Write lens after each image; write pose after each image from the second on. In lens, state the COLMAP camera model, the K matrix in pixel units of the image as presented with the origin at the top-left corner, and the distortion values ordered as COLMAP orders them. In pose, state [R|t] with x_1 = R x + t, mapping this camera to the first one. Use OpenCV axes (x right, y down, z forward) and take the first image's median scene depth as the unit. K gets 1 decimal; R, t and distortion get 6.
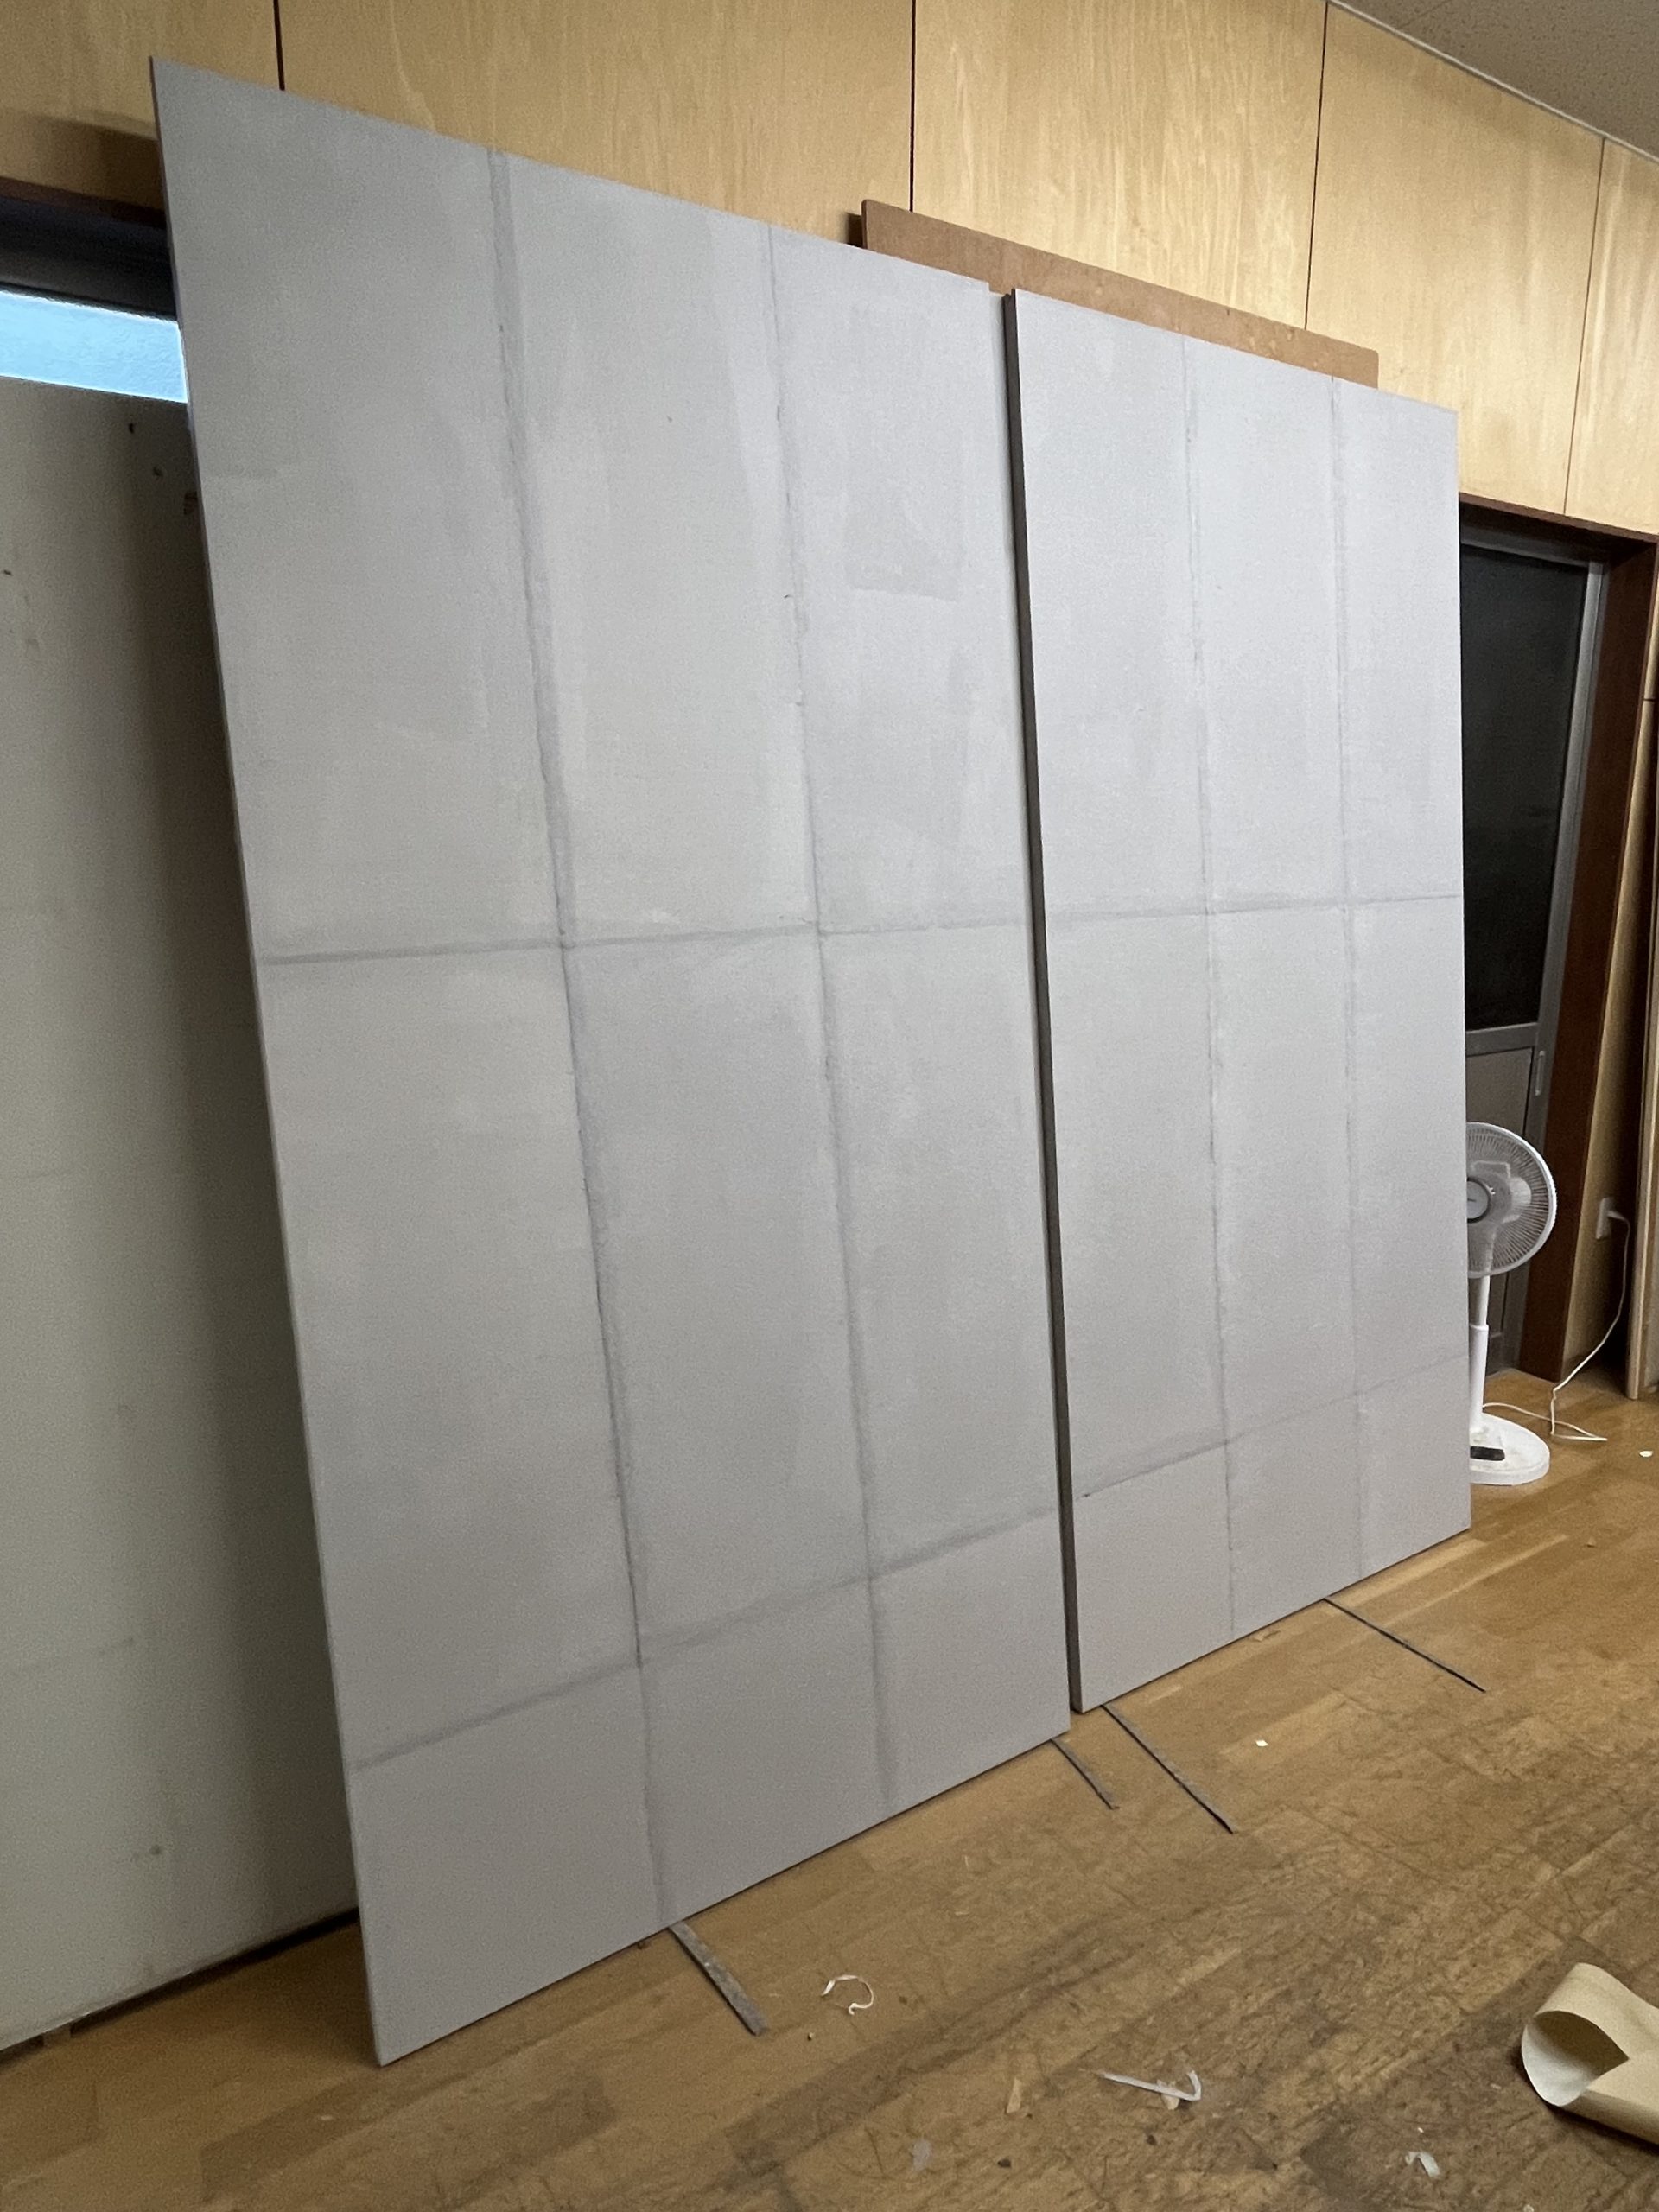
lens RADIAL K [[1308.4, 0, 831.3], [0, 1308.4, 1093.7], [0, 0, 1]] dist [-0.006241, -0.000143]
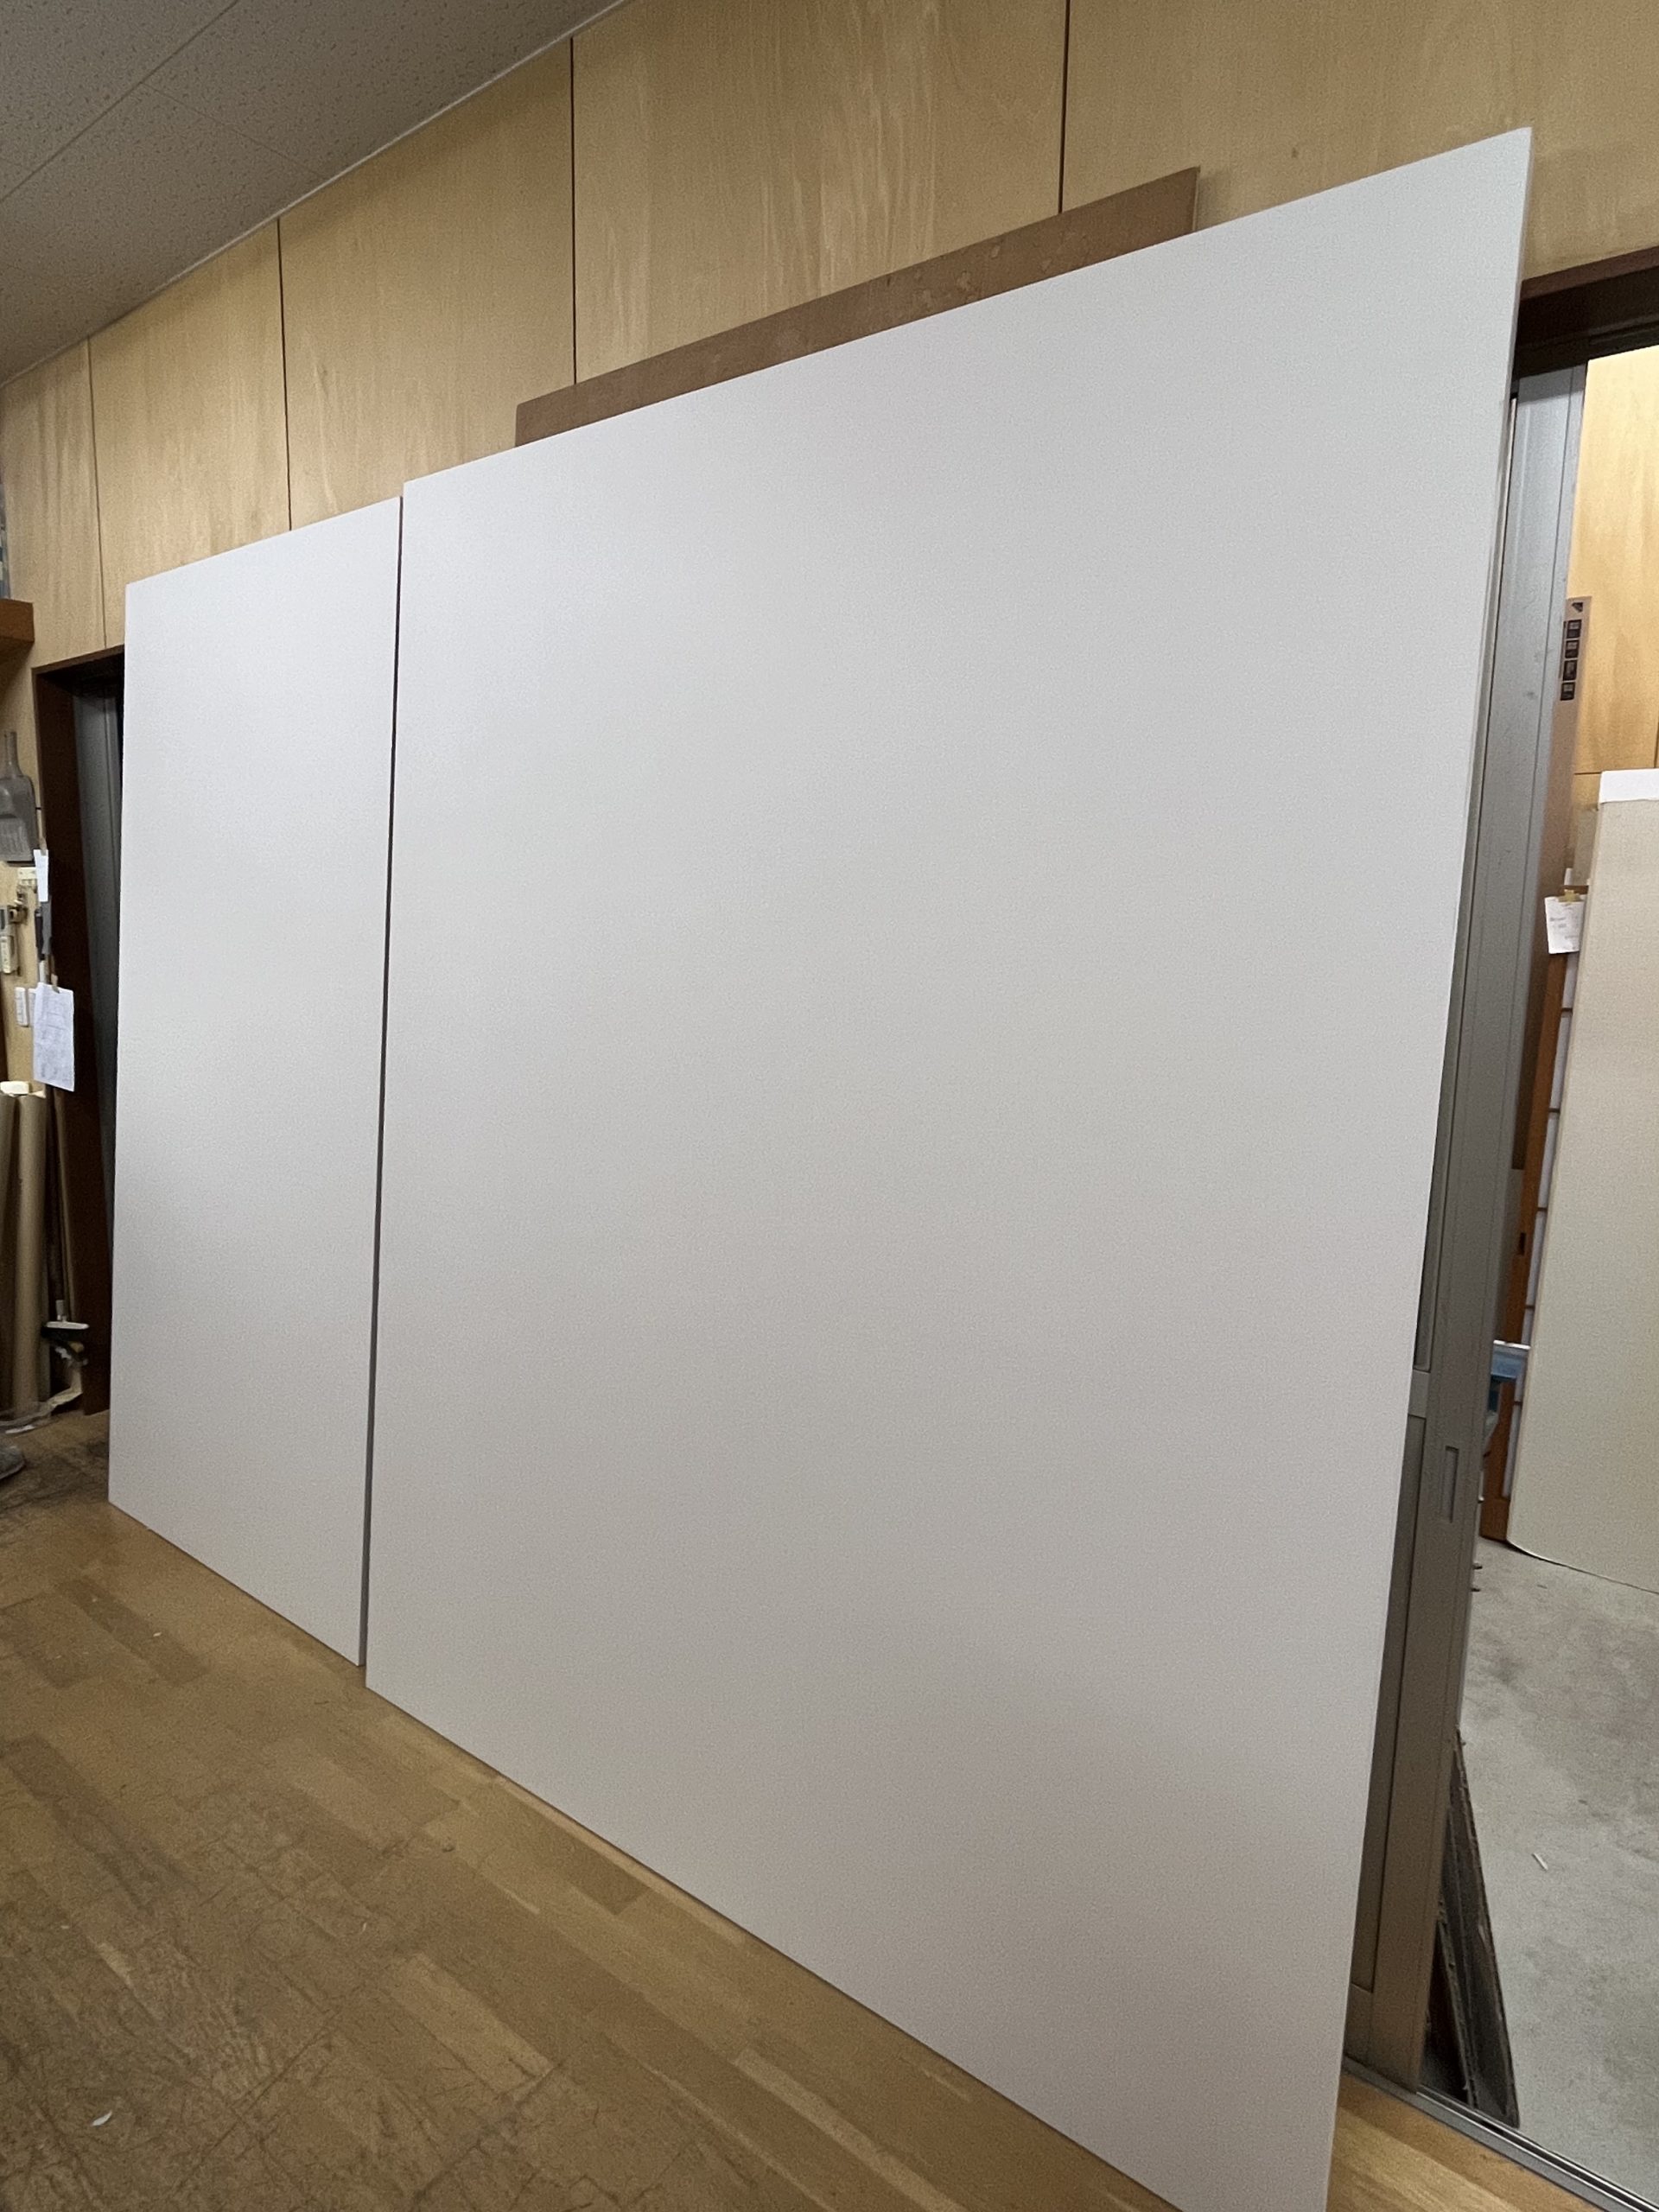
lens RADIAL K [[1222.7, 0, 839.6], [0, 1222.7, 1098.4], [0, 0, 1]] dist [-0.006479, 0.002739]
pose [[0.369430, 0.135141, -0.919379, 1.142507], [-0.206213, 0.976623, 0.060693, -0.188779], [0.906089, 0.167166, 0.388662, 0.871475]]
